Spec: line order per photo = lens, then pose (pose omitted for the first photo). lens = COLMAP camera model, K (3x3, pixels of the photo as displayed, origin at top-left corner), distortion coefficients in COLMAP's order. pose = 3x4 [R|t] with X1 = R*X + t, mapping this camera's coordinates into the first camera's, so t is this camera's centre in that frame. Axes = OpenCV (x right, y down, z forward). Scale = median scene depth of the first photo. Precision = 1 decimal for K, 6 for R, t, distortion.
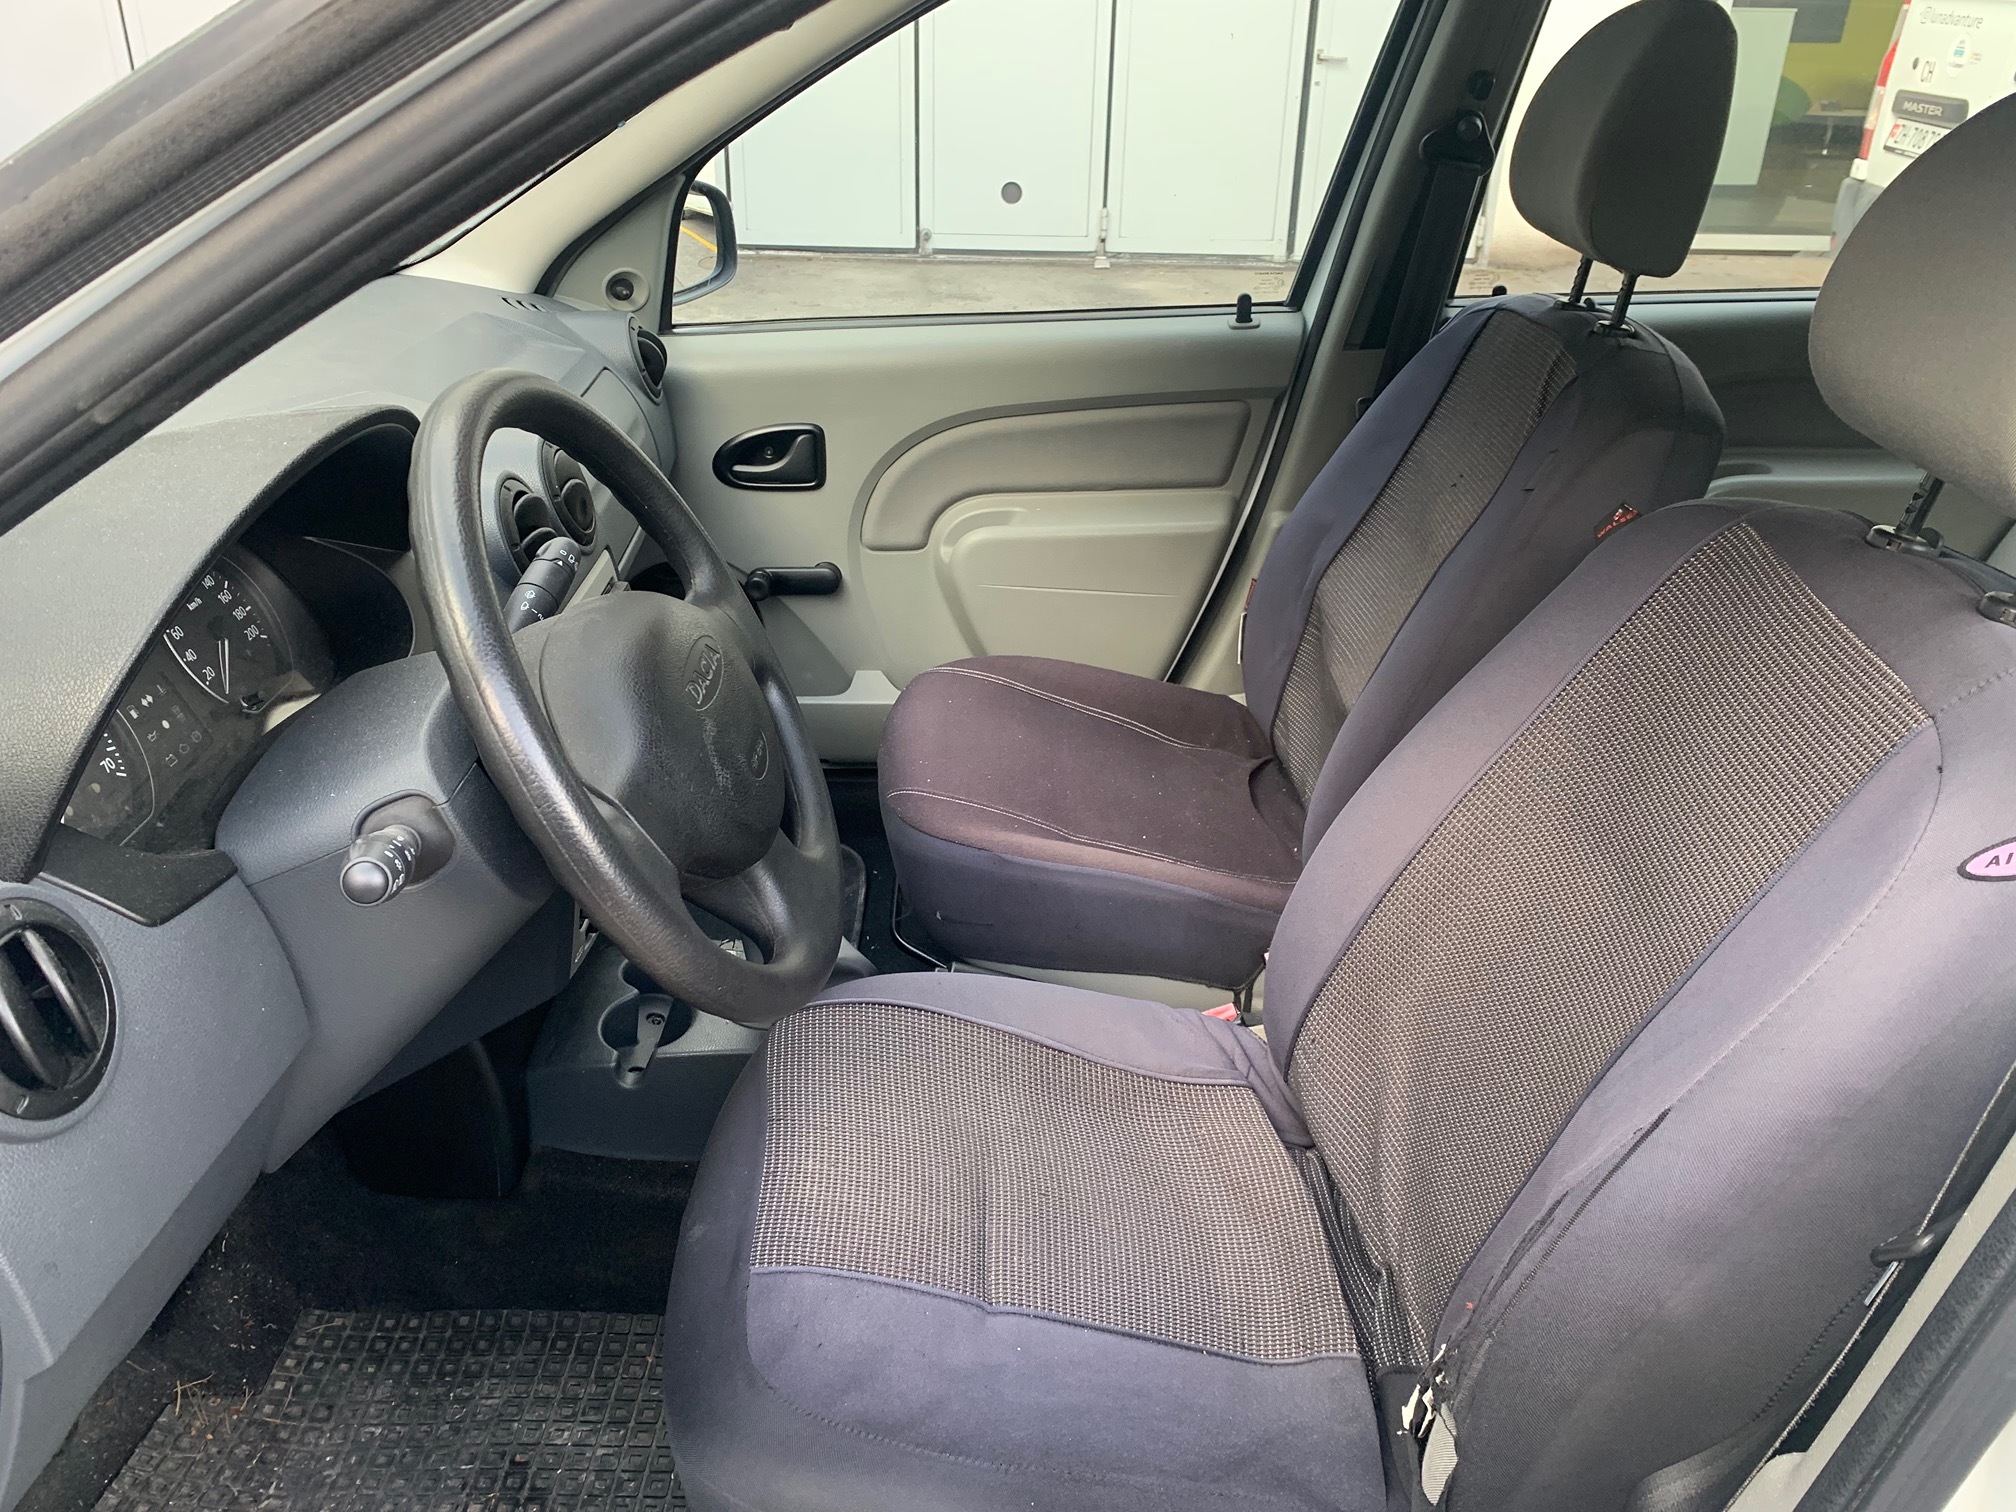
lens RADIAL K [[1535.9, 0, 991.5], [0, 1535.9, 766.1], [0, 0, 1]] dist [0.017717, -0.004523]
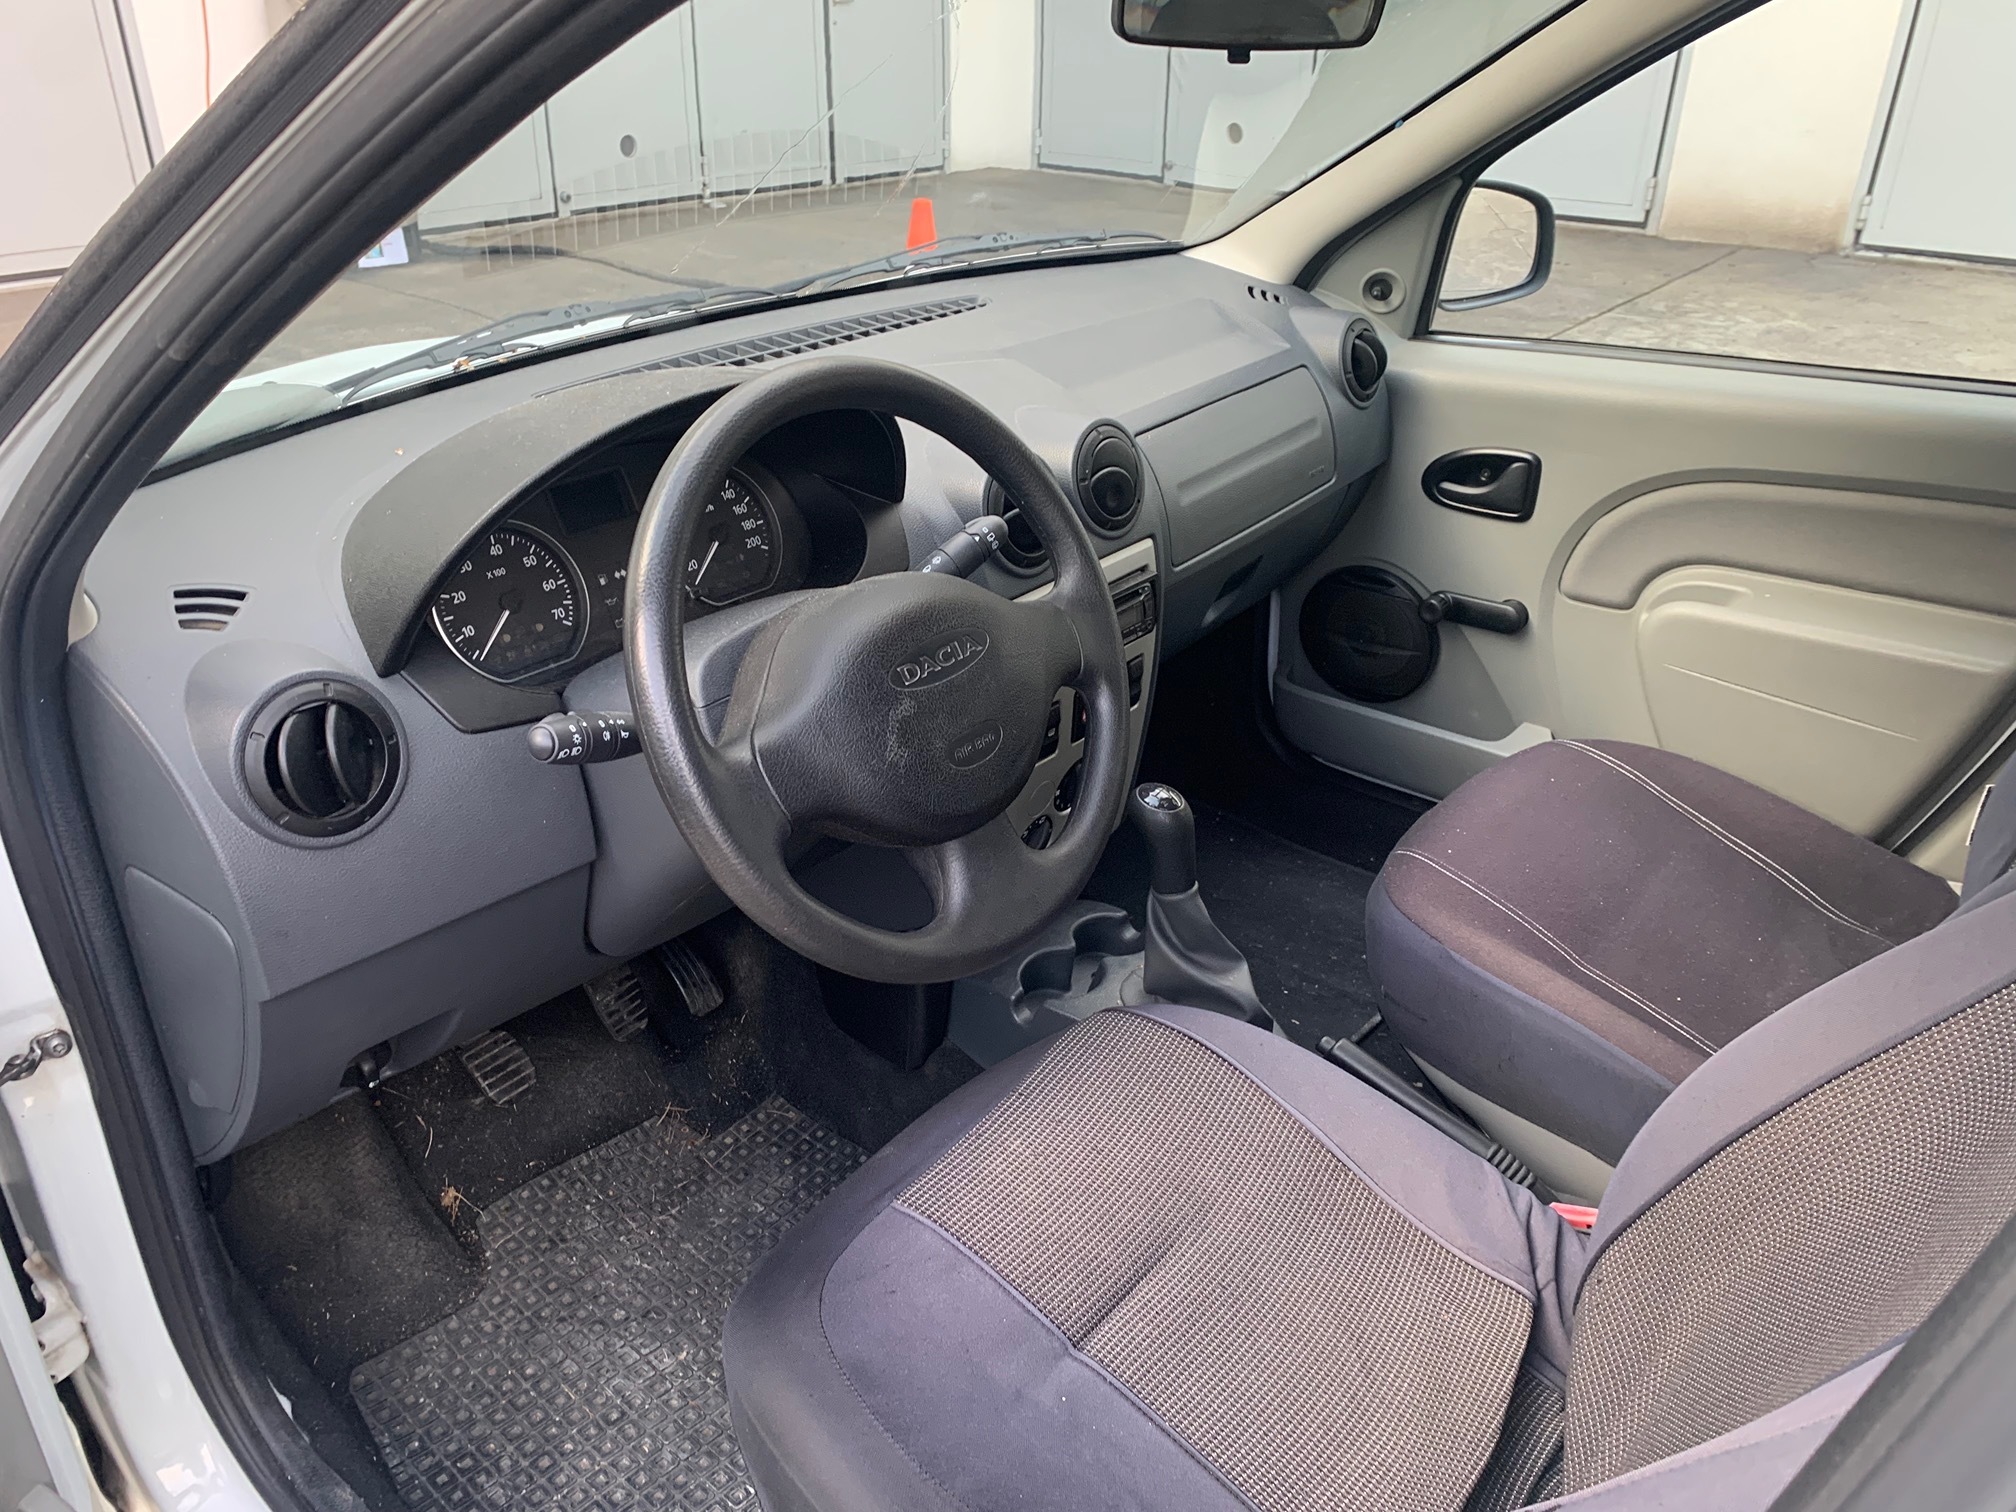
lens RADIAL K [[1535.9, 0, 1012.2], [0, 1535.9, 759.7], [0, 0, 1]] dist [0.017717, -0.004523]
pose [[0.761657, 0.282625, -0.583096, 0.243880], [-0.274146, 0.955913, 0.105231, -0.058475], [0.587130, 0.079704, 0.805559, 0.082507]]
